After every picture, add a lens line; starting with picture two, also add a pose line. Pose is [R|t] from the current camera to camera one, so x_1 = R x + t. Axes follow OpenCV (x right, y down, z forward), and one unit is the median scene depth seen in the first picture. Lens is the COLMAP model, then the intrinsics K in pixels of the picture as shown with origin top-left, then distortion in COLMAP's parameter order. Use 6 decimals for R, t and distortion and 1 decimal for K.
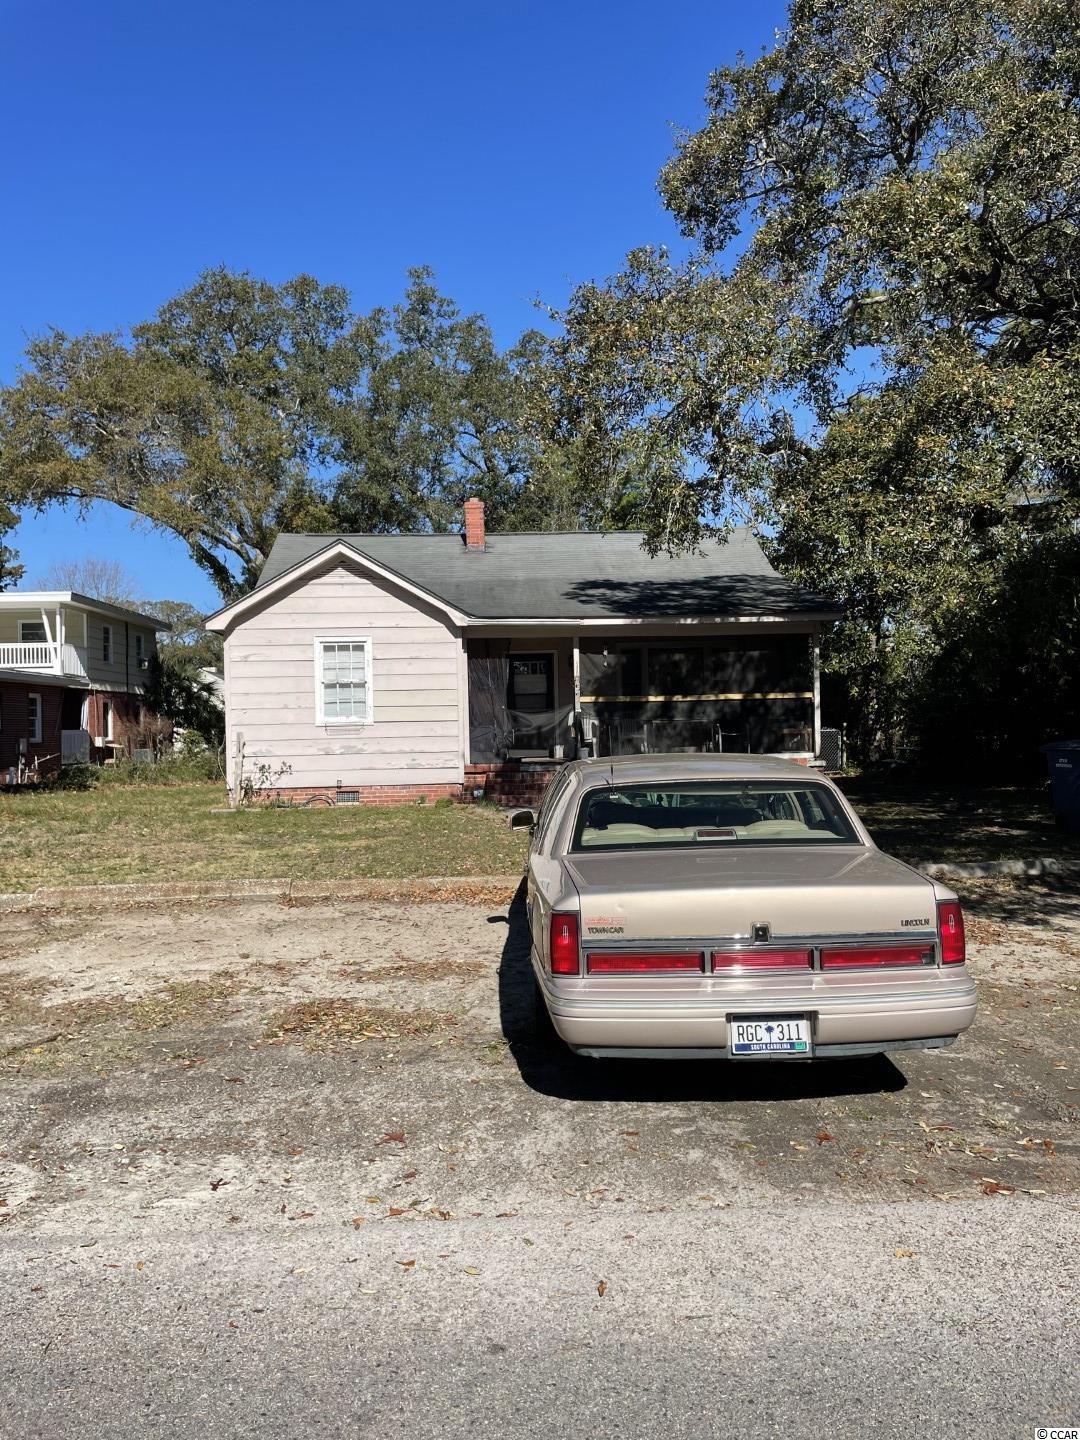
lens RADIAL K [[1098.5, 0, 530.1], [0, 1098.5, 710.3], [0, 0, 1]] dist [0.054554, -0.058078]
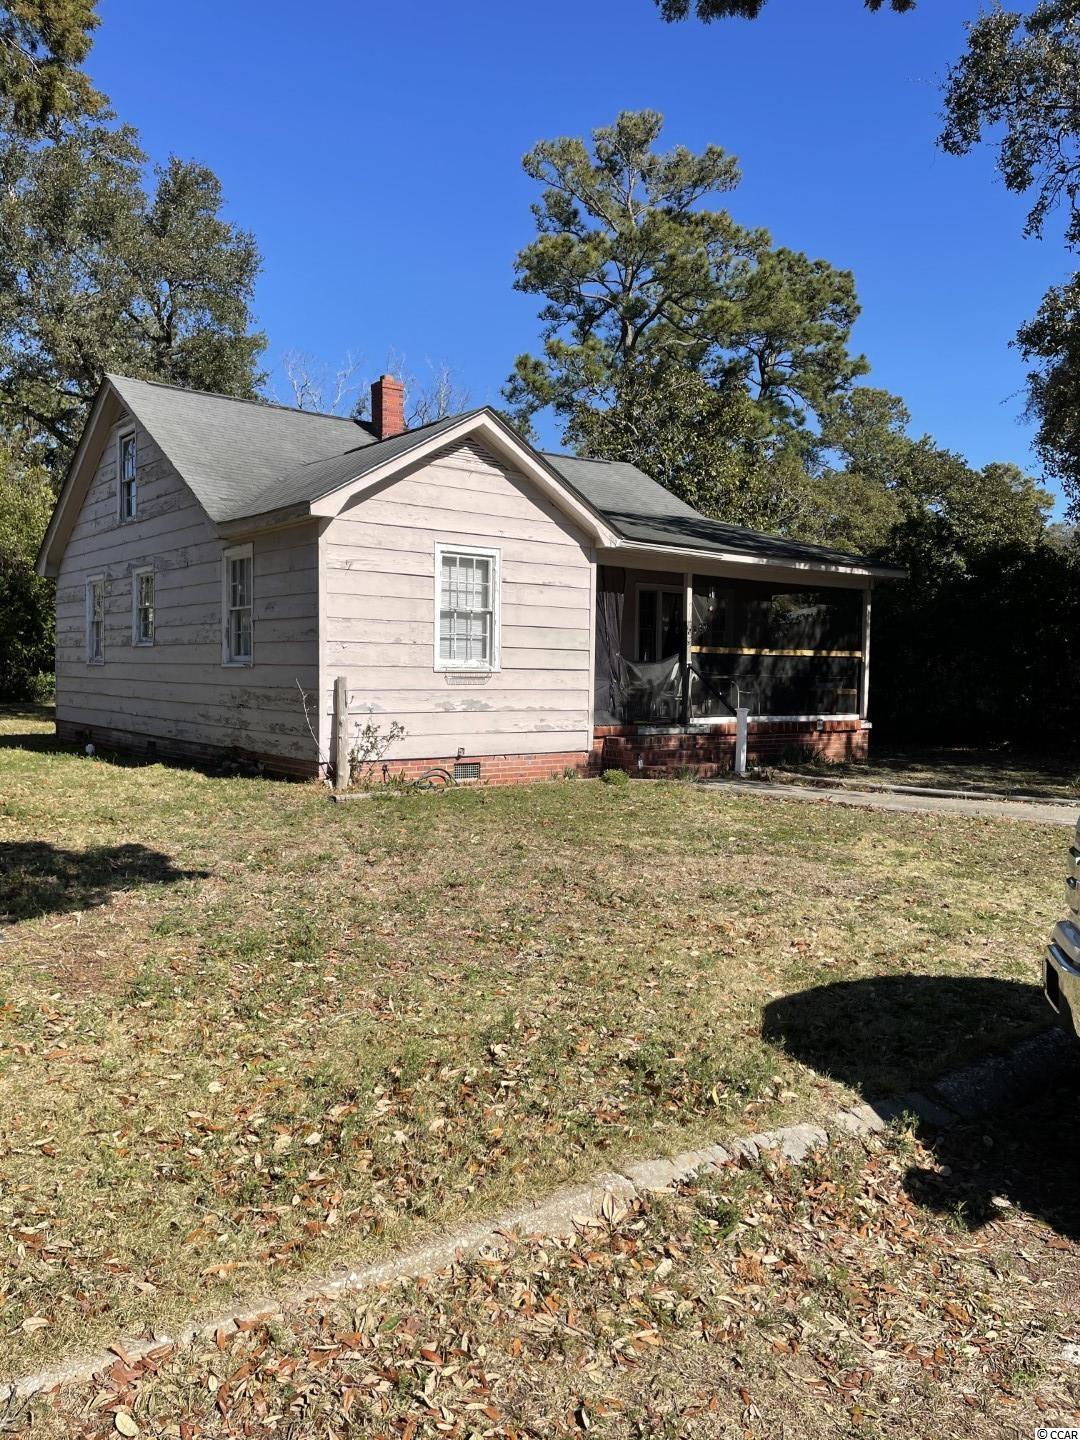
lens RADIAL K [[1098.5, 0, 548.4], [0, 1098.5, 727.9], [0, 0, 1]] dist [0.054554, -0.058078]
pose [[0.810827, 0.001107, 0.585285, -0.540113], [-0.039458, 0.997826, 0.052777, 0.010414], [-0.583955, -0.065887, 0.809108, 0.385673]]
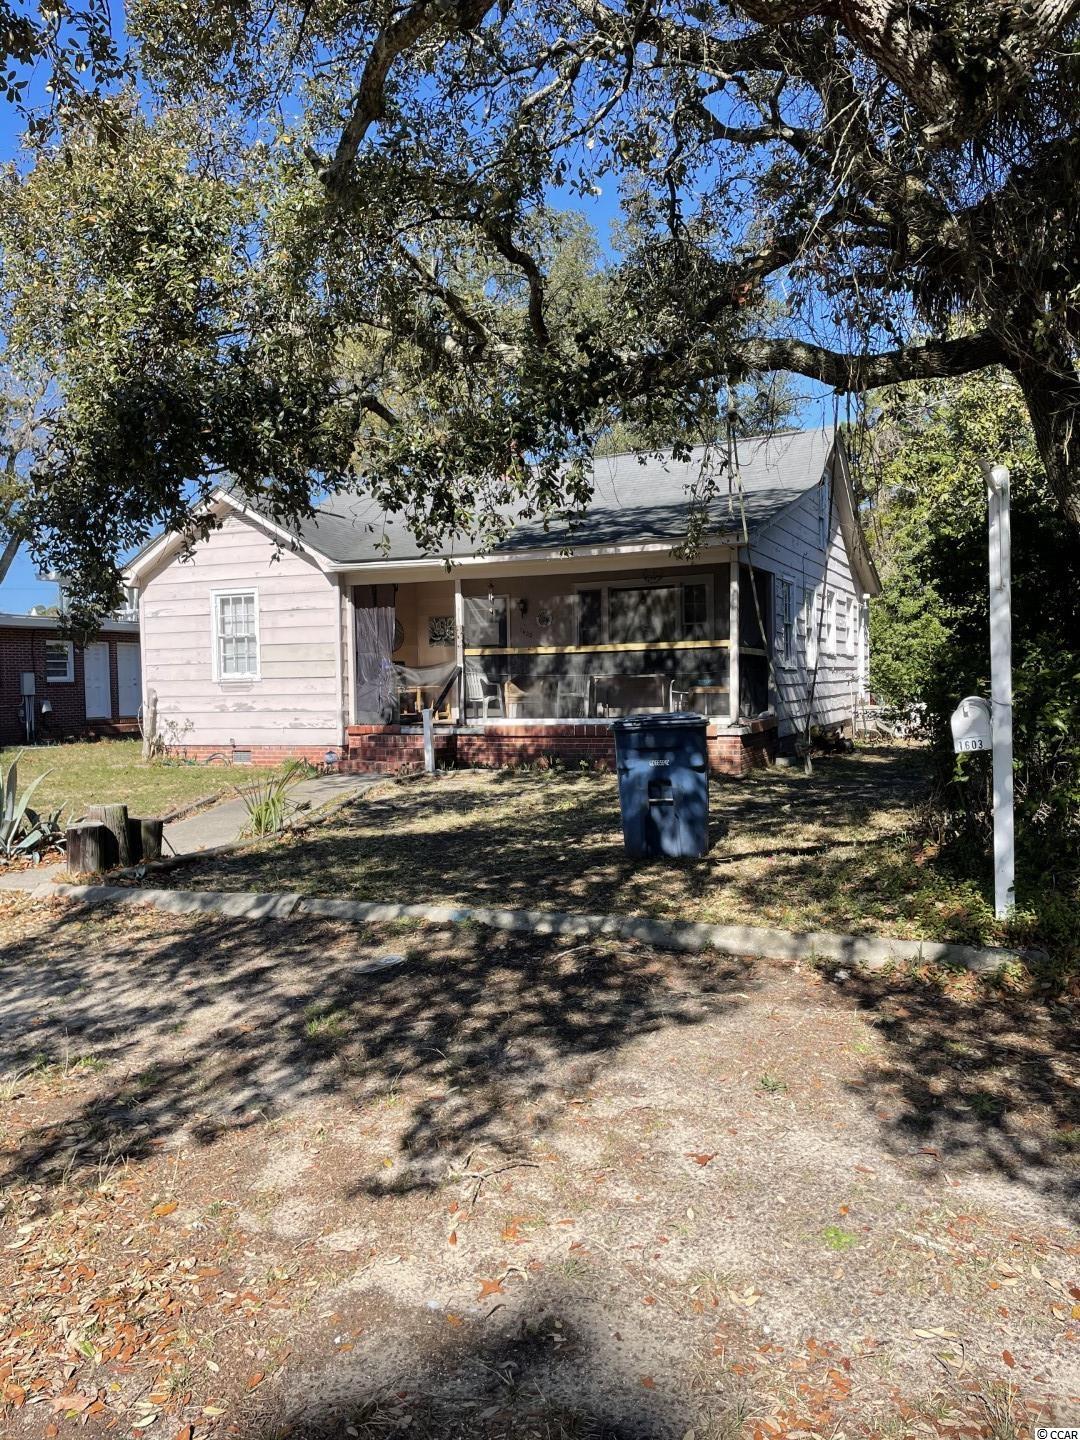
lens RADIAL K [[1098.5, 0, 542.6], [0, 1098.5, 721.0], [0, 0, 1]] dist [0.054554, -0.058078]
pose [[0.897748, 0.017244, -0.440172, 0.489459], [0.007733, 0.998463, 0.054887, -0.002905], [0.440442, -0.052679, 0.896234, 0.252967]]
